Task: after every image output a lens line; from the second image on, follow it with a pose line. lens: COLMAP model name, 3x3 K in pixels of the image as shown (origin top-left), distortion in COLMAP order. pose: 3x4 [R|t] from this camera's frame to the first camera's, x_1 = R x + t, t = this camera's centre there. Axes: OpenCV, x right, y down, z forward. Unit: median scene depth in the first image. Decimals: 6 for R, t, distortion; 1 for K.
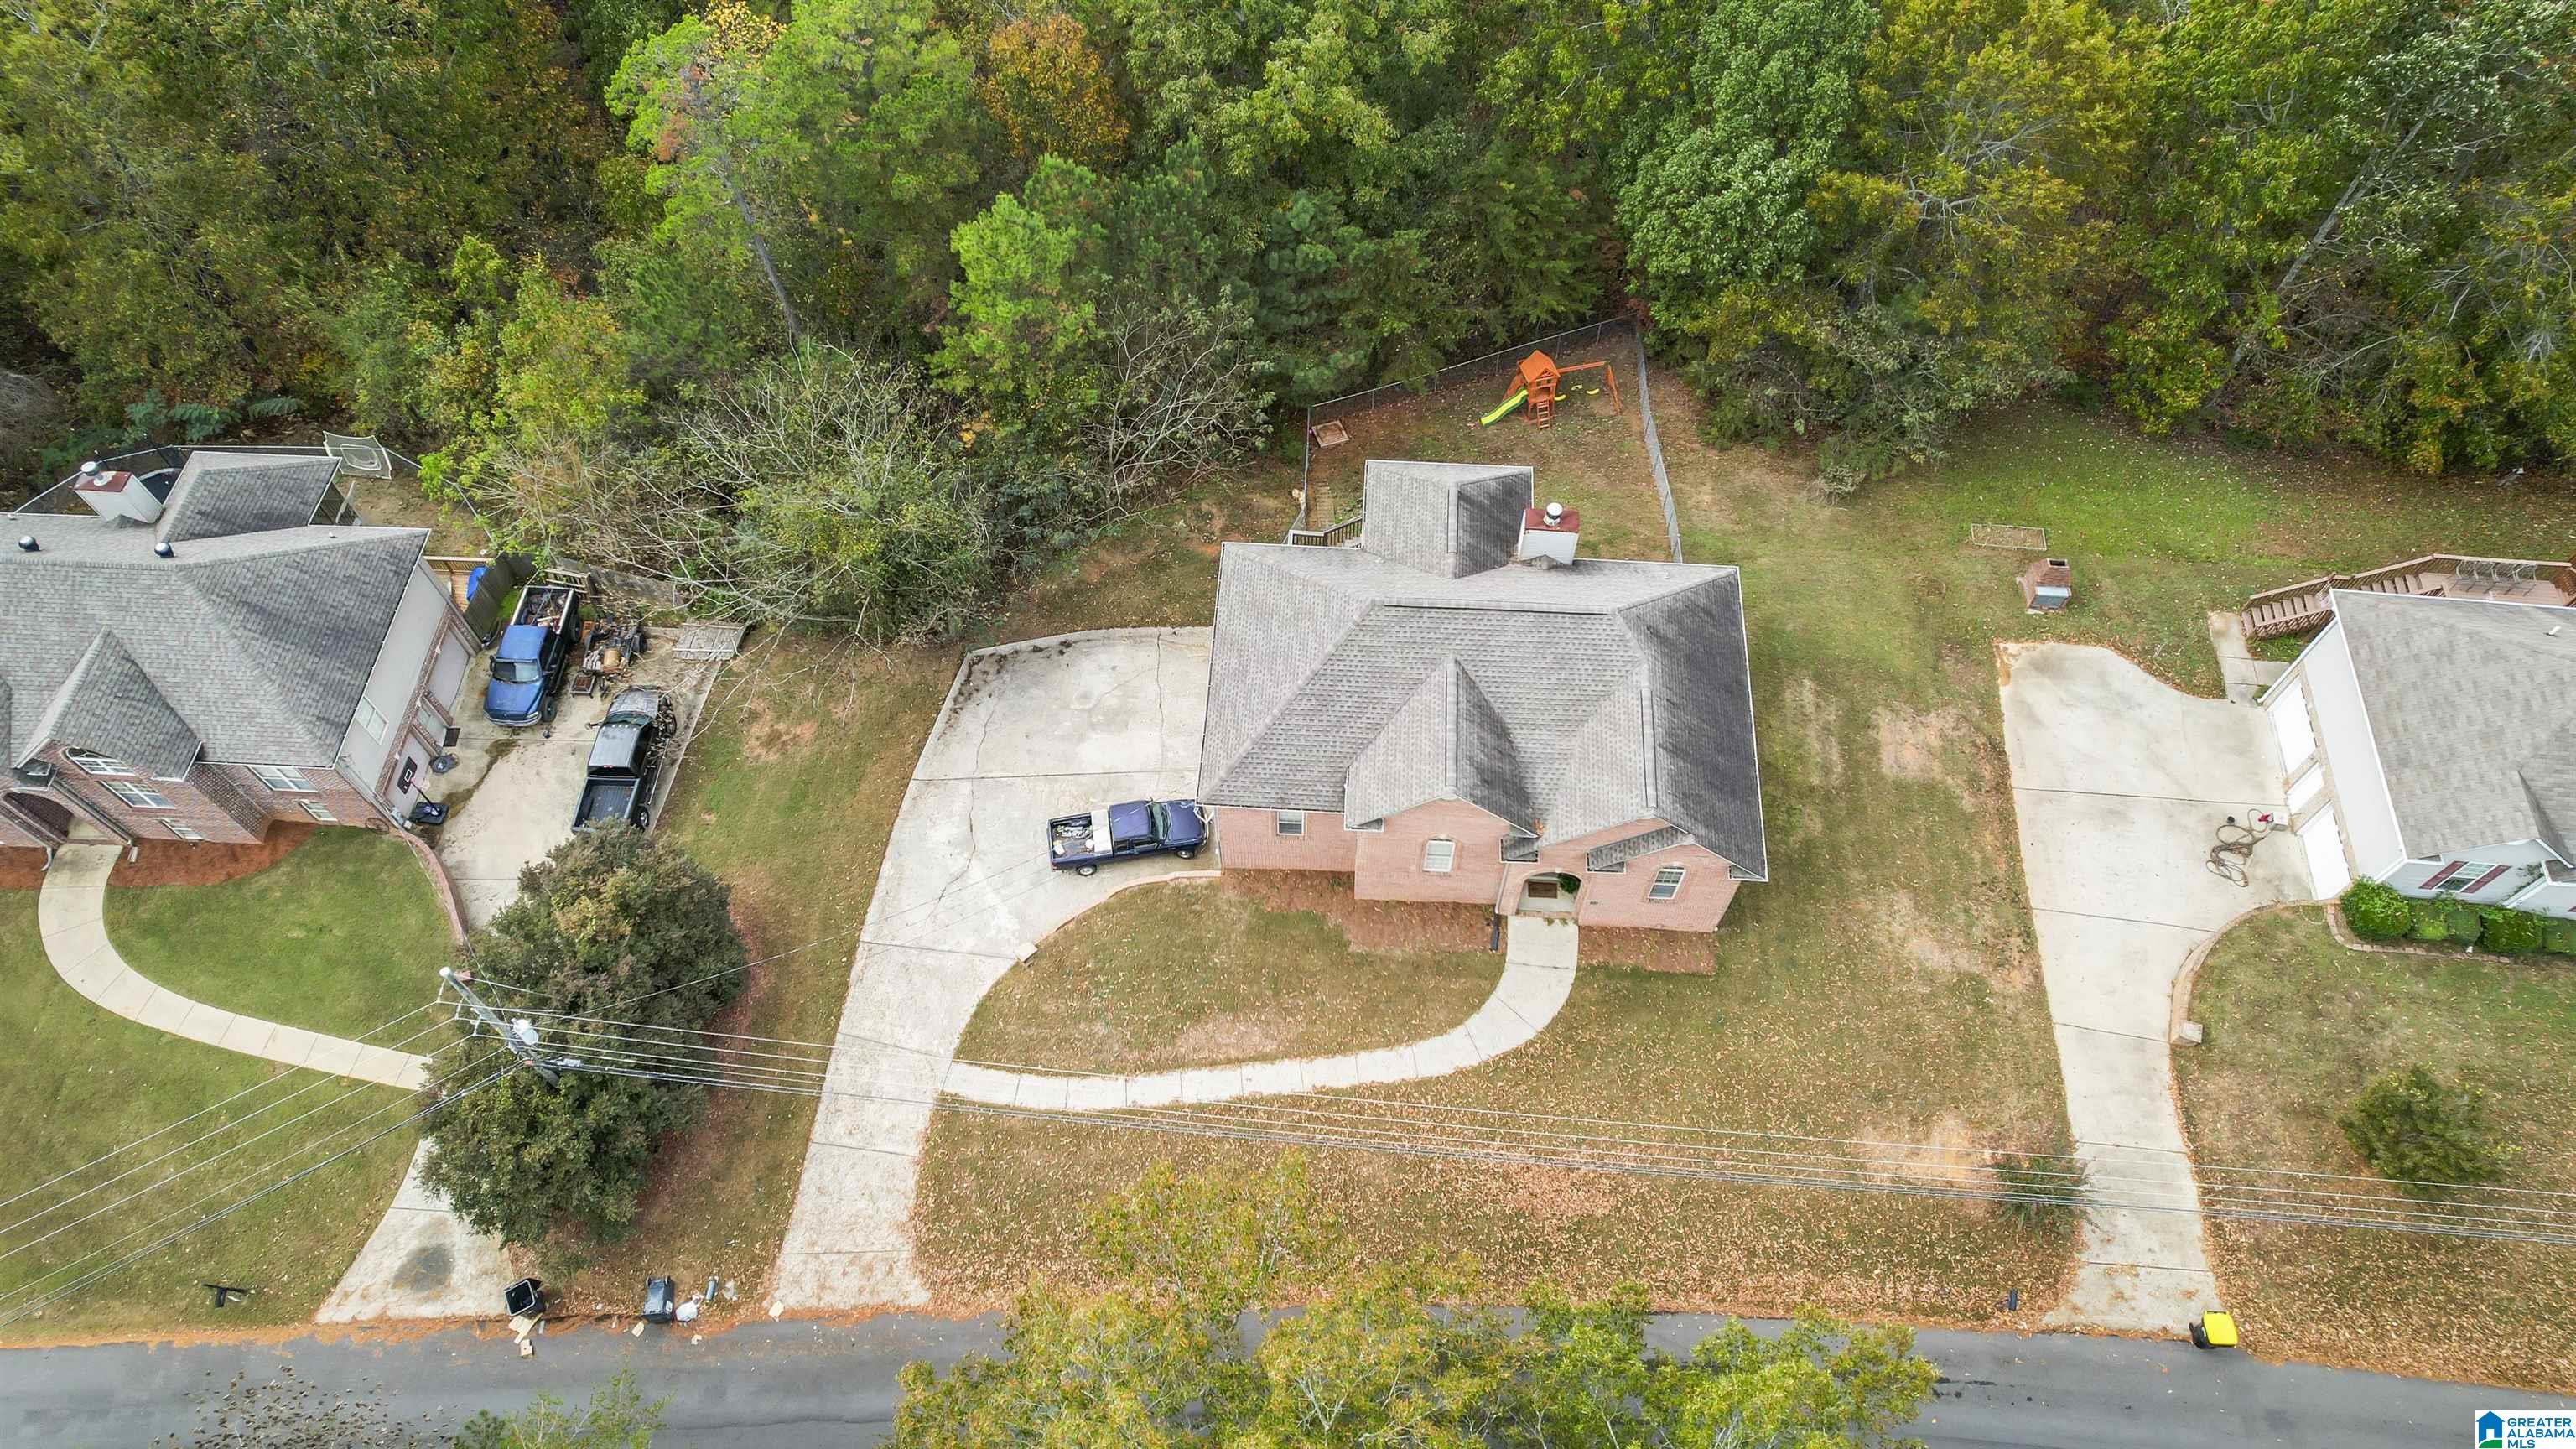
lens RADIAL K [[1574.7, 0, 1279.8], [0, 1574.7, 661.2], [0, 0, 1]] dist [-0.022520, -0.000656]
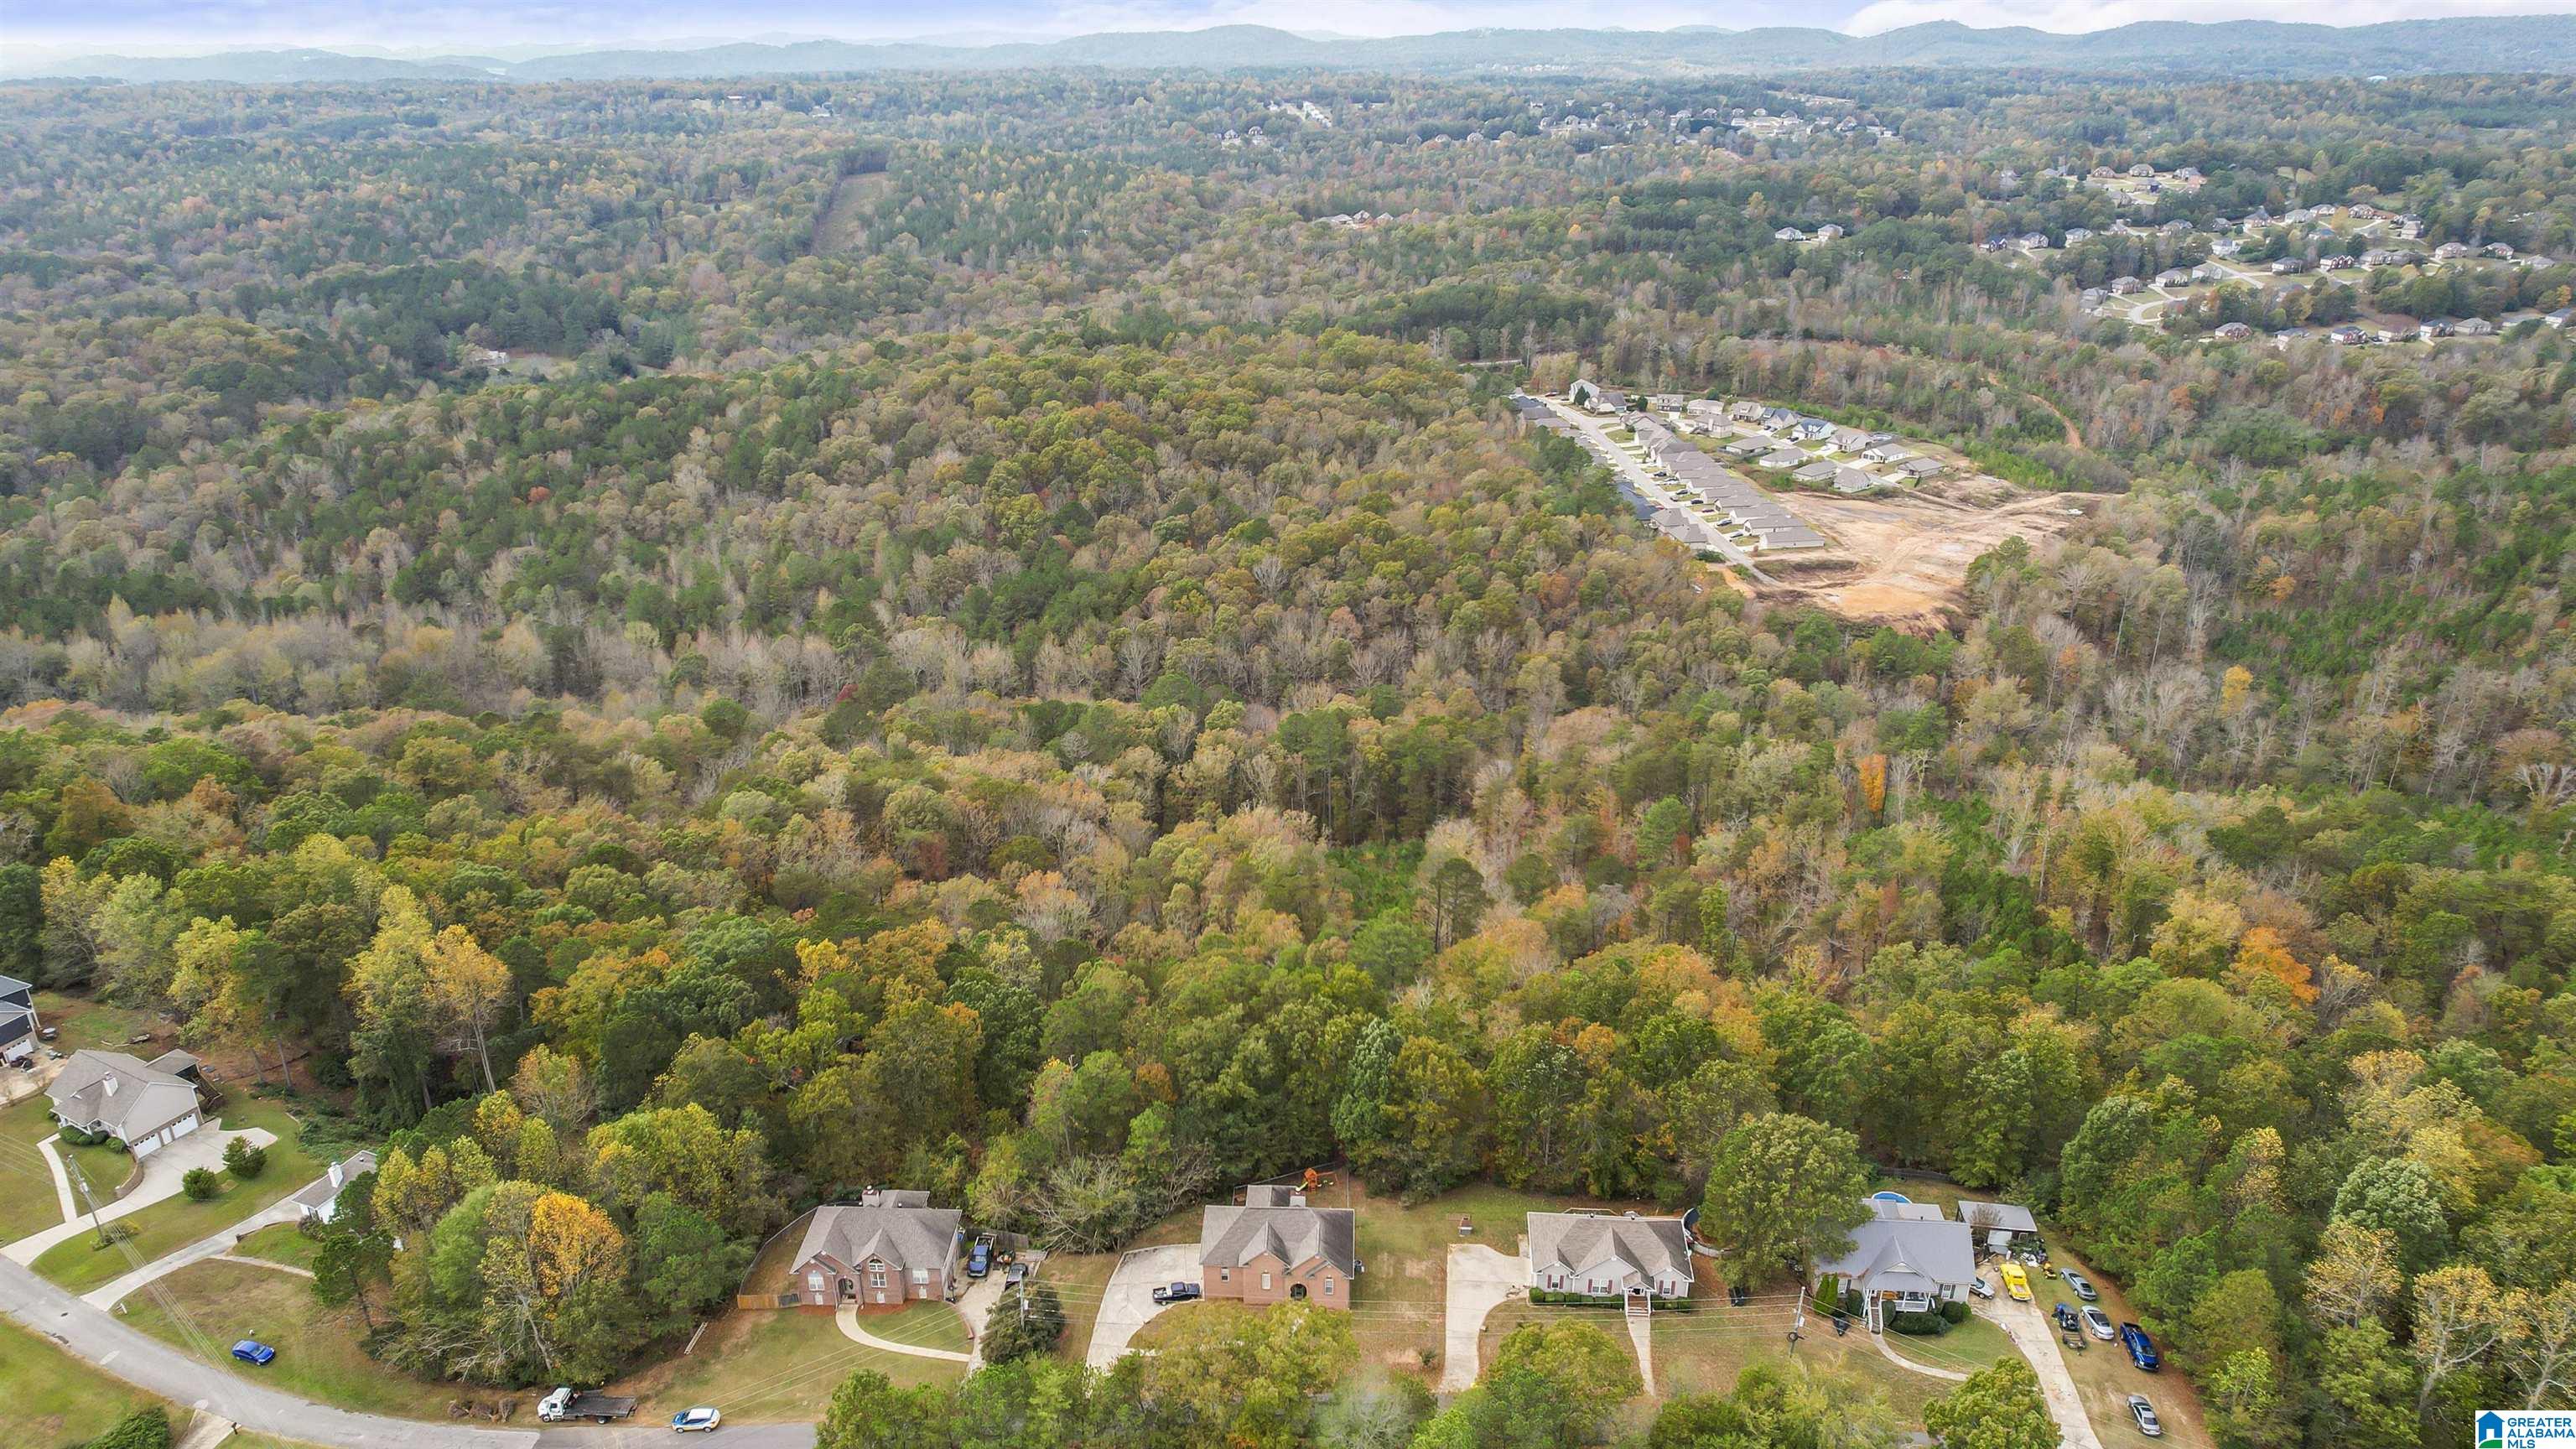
lens RADIAL K [[1677.3, 0, 1288.0], [0, 1677.3, 724.5], [0, 0, 1]] dist [-0.145909, 0.000093]
pose [[0.999684, -0.002871, 0.024981, 0.053155], [0.016492, 0.824820, -0.565154, 1.047713], [-0.018982, 0.565388, 0.824607, -2.448076]]
